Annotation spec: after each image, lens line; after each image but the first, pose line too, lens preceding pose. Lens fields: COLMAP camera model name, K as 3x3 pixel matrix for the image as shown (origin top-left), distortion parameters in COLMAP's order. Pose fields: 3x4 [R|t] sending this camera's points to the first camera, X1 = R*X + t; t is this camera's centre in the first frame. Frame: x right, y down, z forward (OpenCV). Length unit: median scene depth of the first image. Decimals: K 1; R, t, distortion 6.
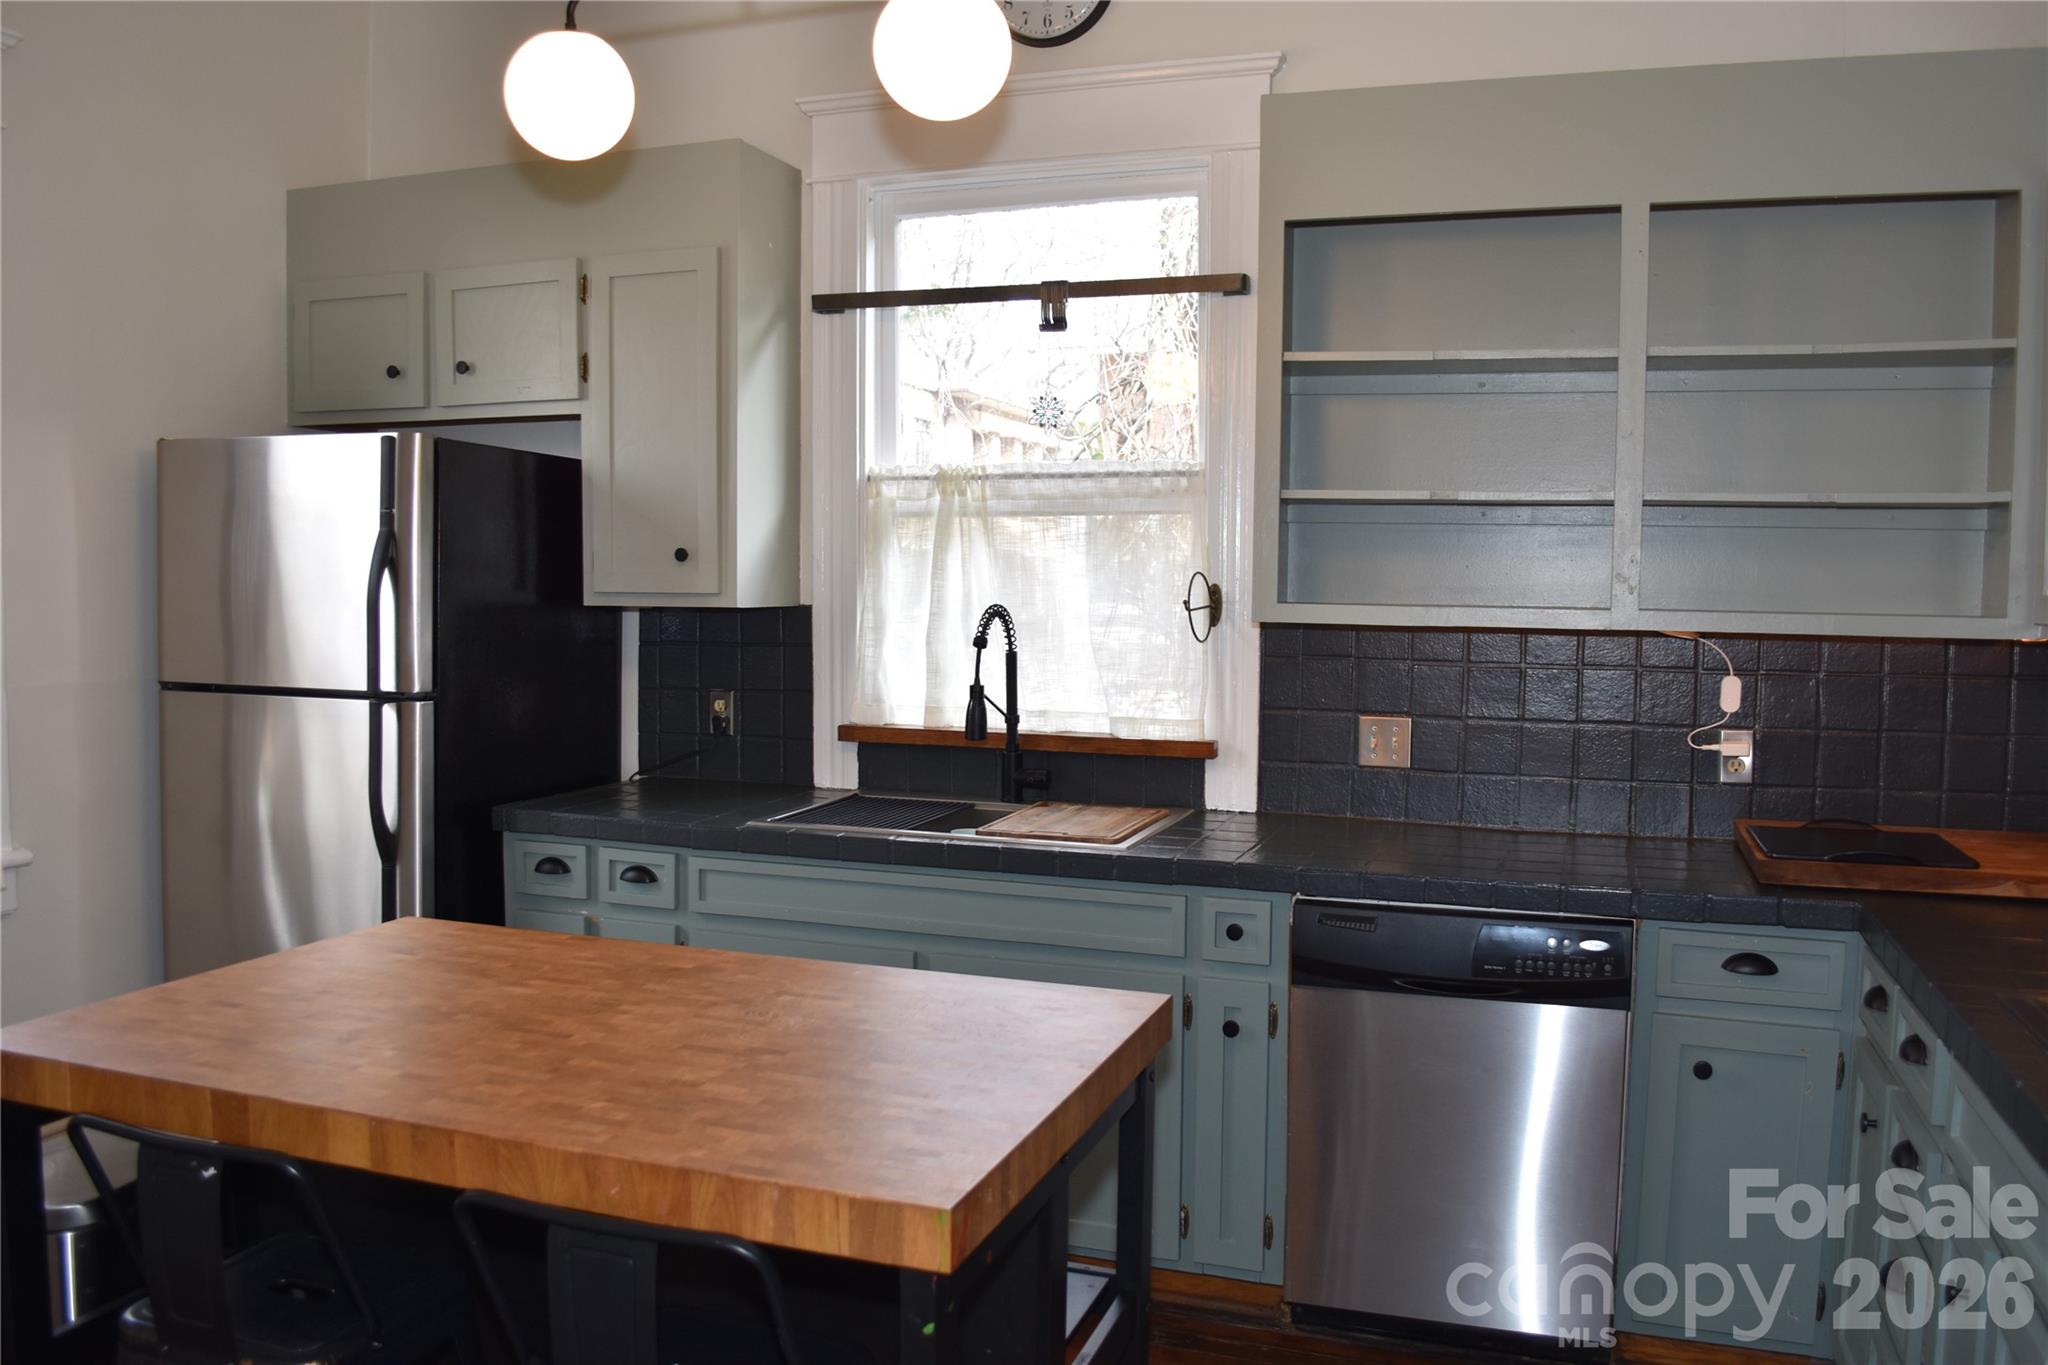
lens RADIAL K [[1602.7, 0, 1021.8], [0, 1602.7, 696.3], [0, 0, 1]] dist [-0.080650, 0.008789]
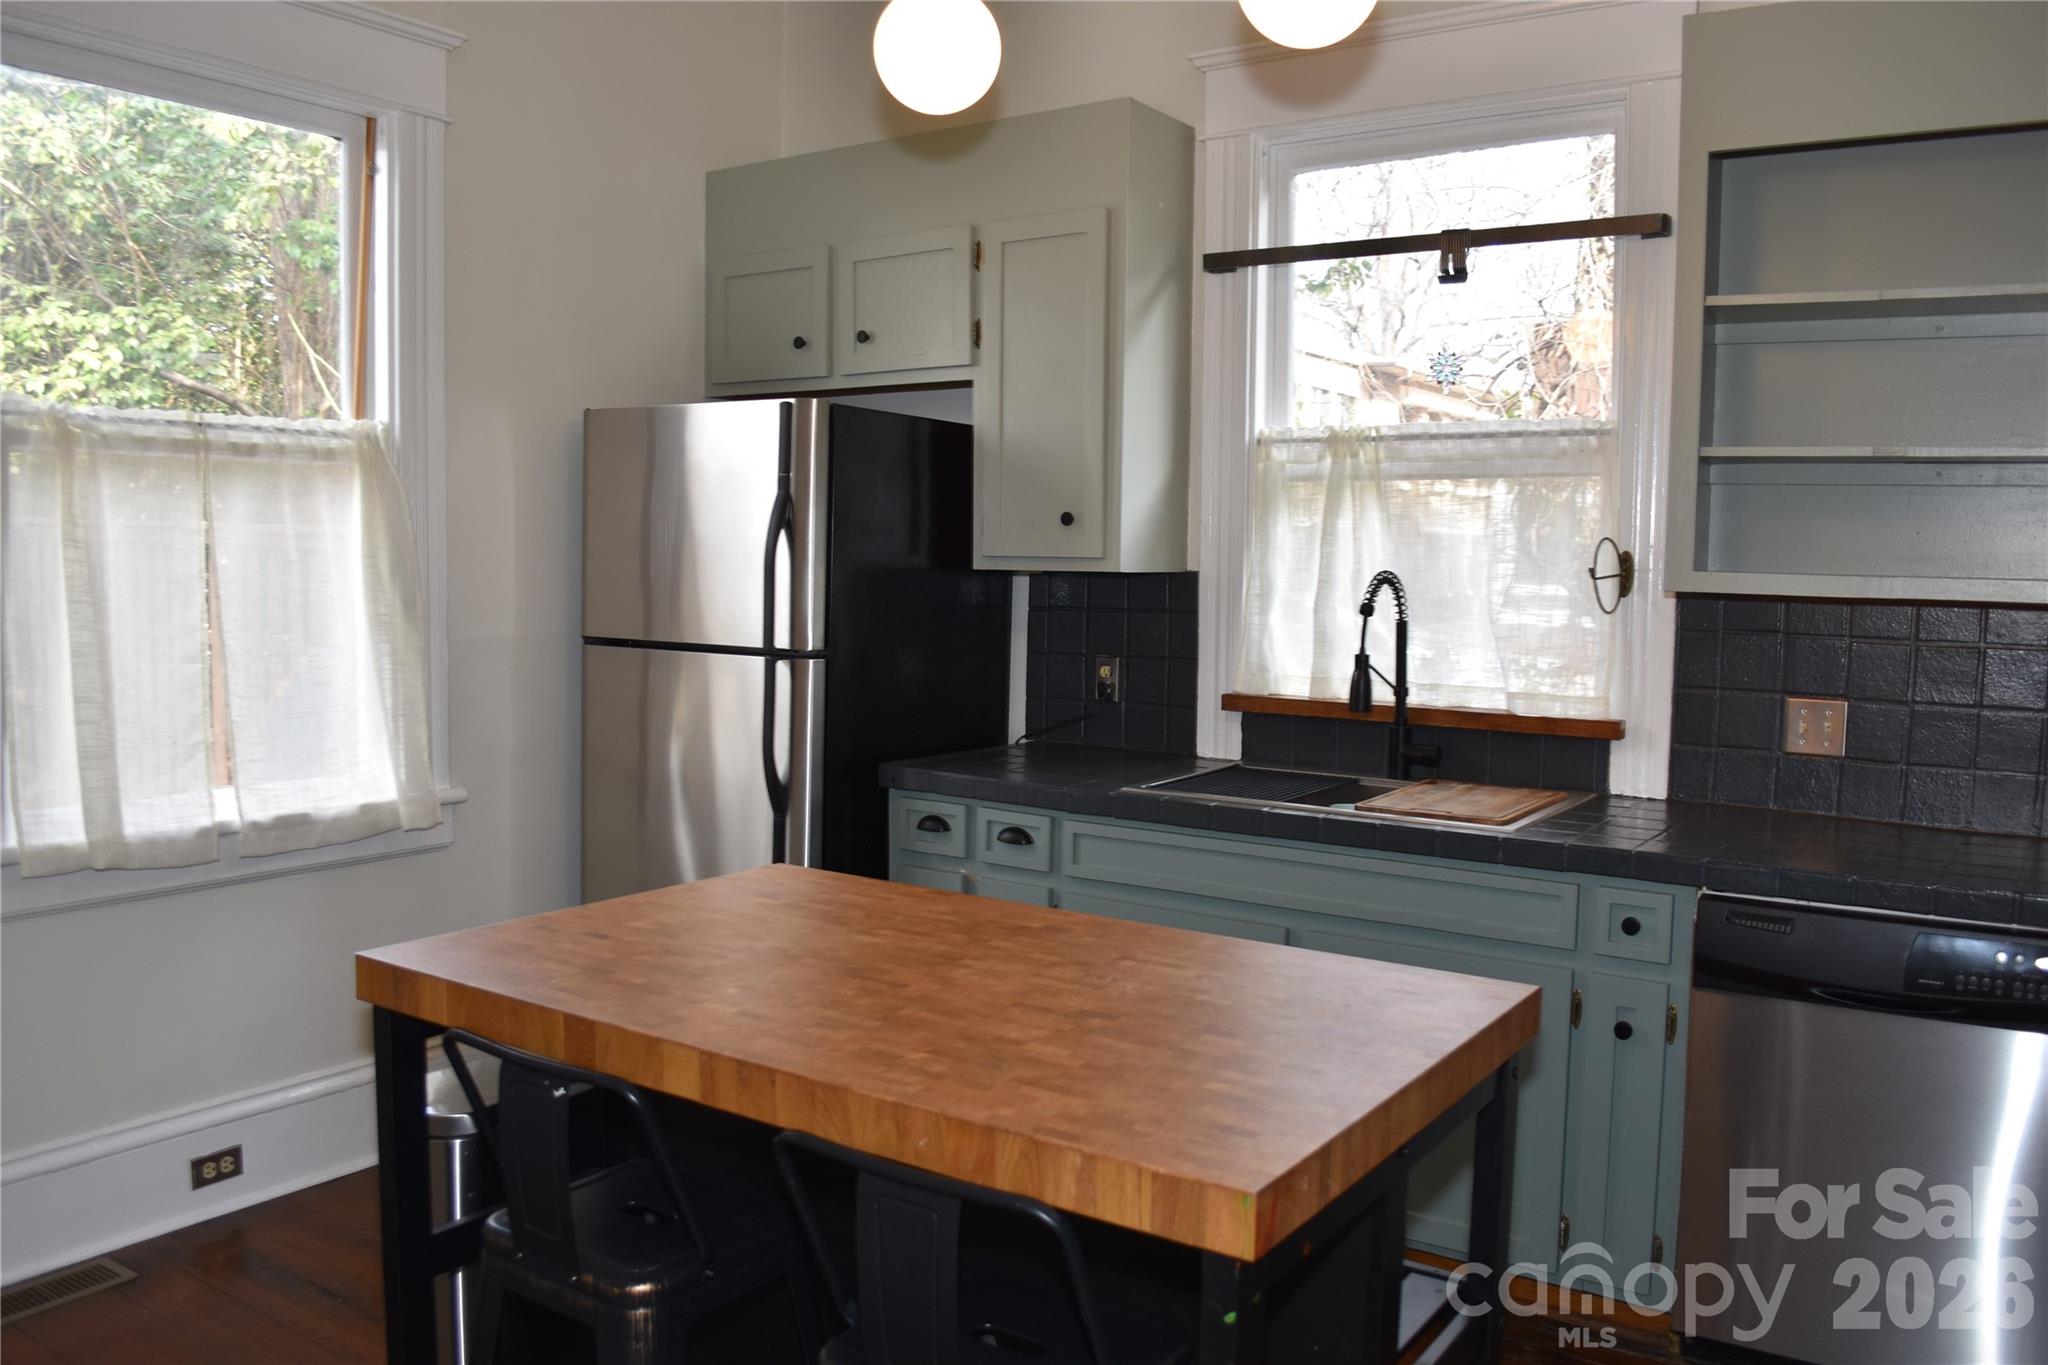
lens RADIAL K [[1602.7, 0, 1024.7], [0, 1602.7, 693.5], [0, 0, 1]] dist [-0.080650, 0.008789]
pose [[0.966286, 0.026098, -0.256145, 0.021619], [-0.023118, 0.999626, 0.014637, 0.006940], [0.256431, -0.008222, 0.966528, 0.024650]]
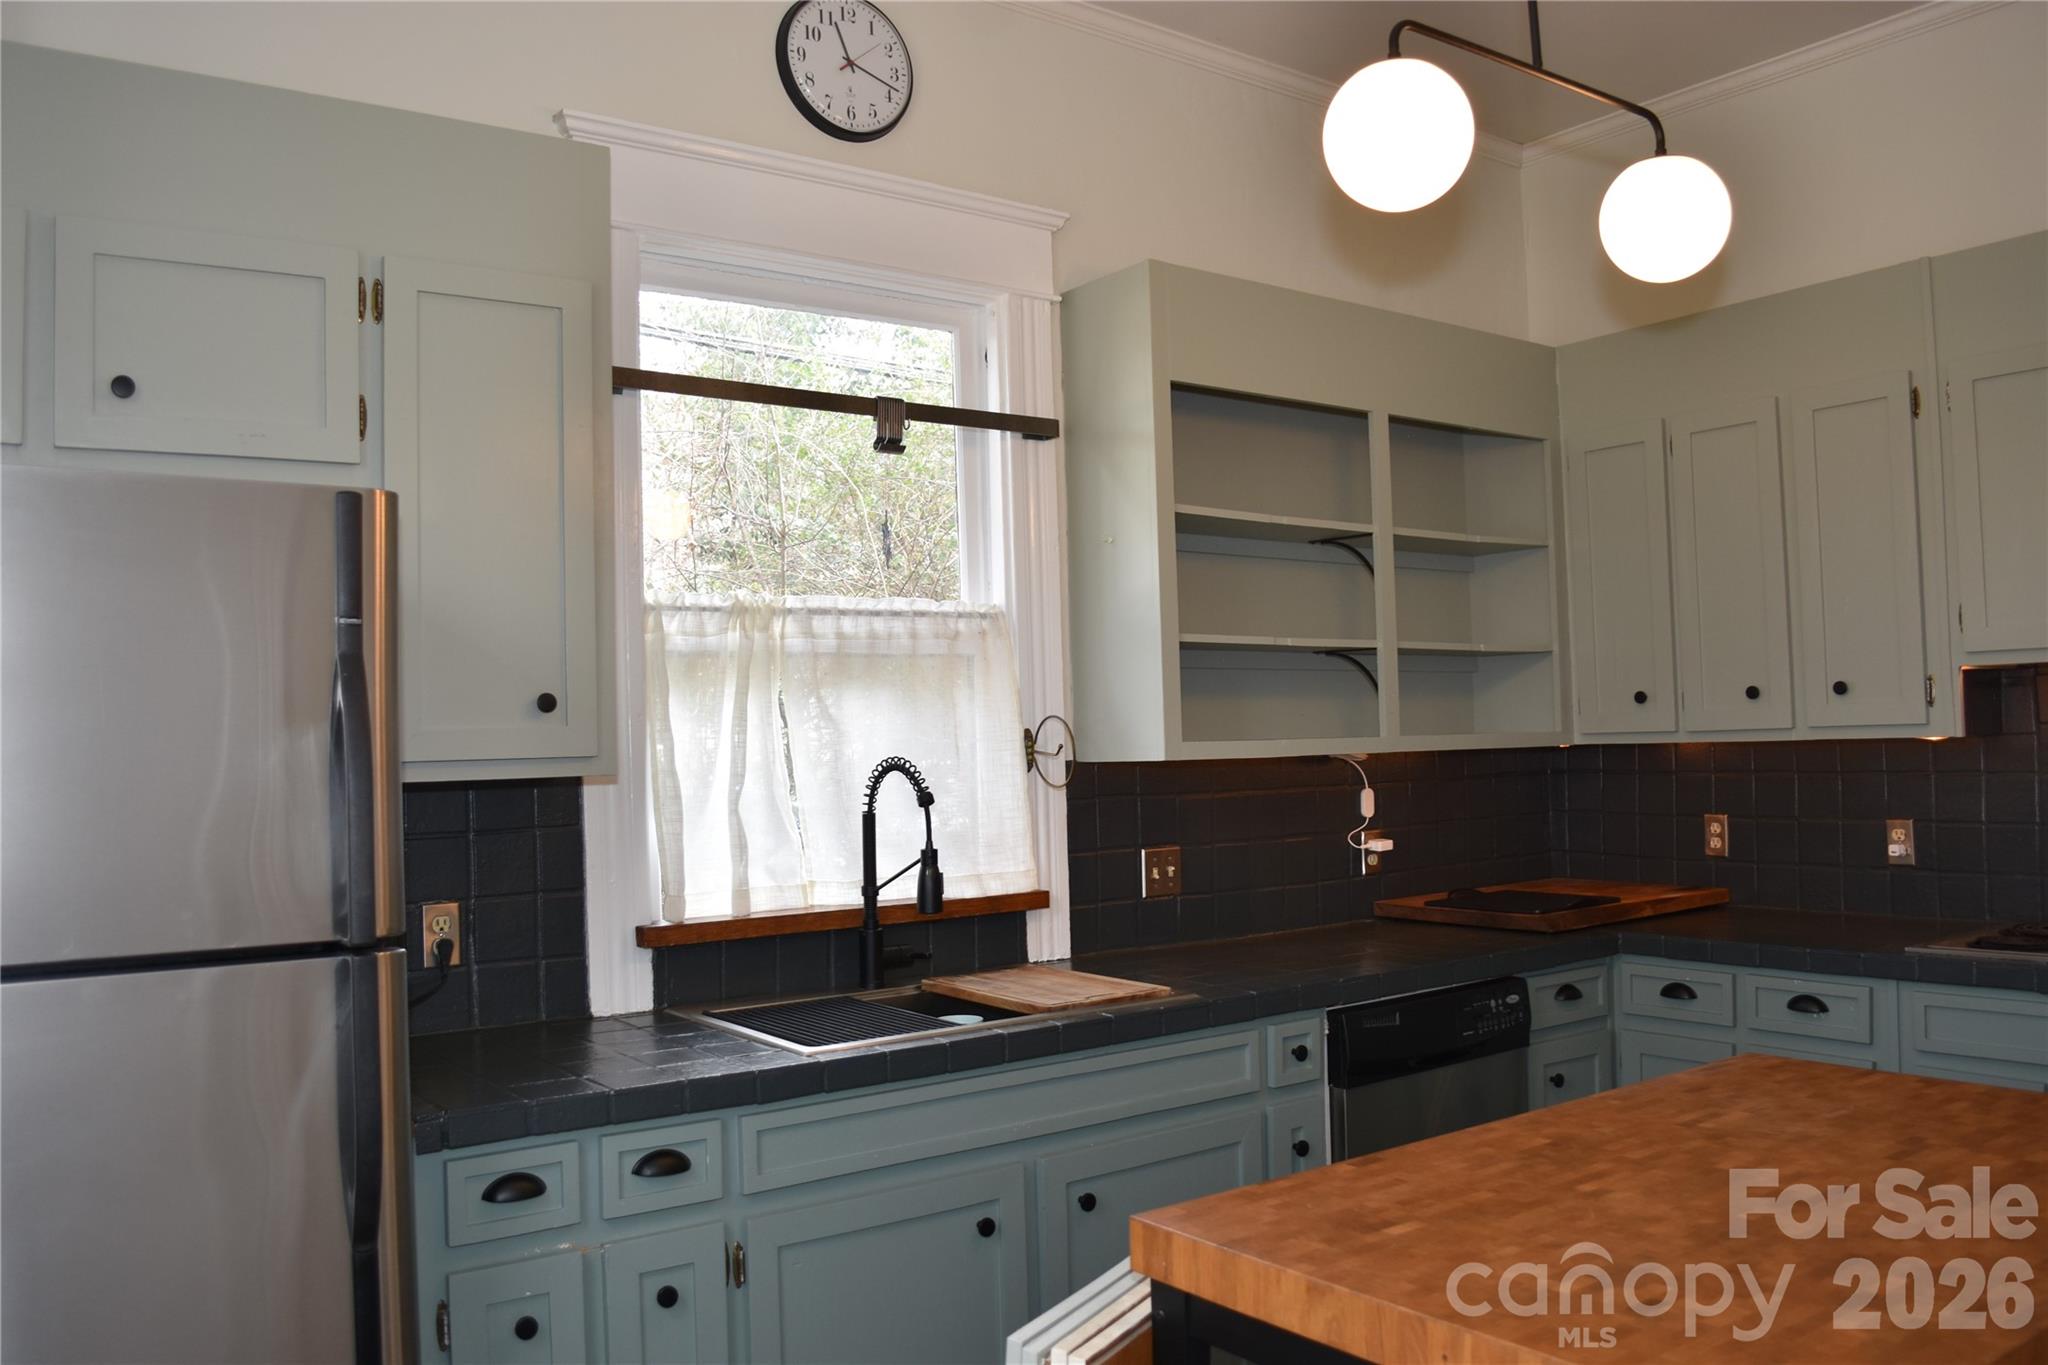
lens RADIAL K [[1602.7, 0, 1028.5], [0, 1602.7, 692.0], [0, 0, 1]] dist [-0.080650, 0.008789]
pose [[0.566655, -0.000049, 0.823955, -0.693251], [0.092894, 0.993628, -0.063827, -0.030548], [-0.818702, 0.112708, 0.563049, 0.453088]]
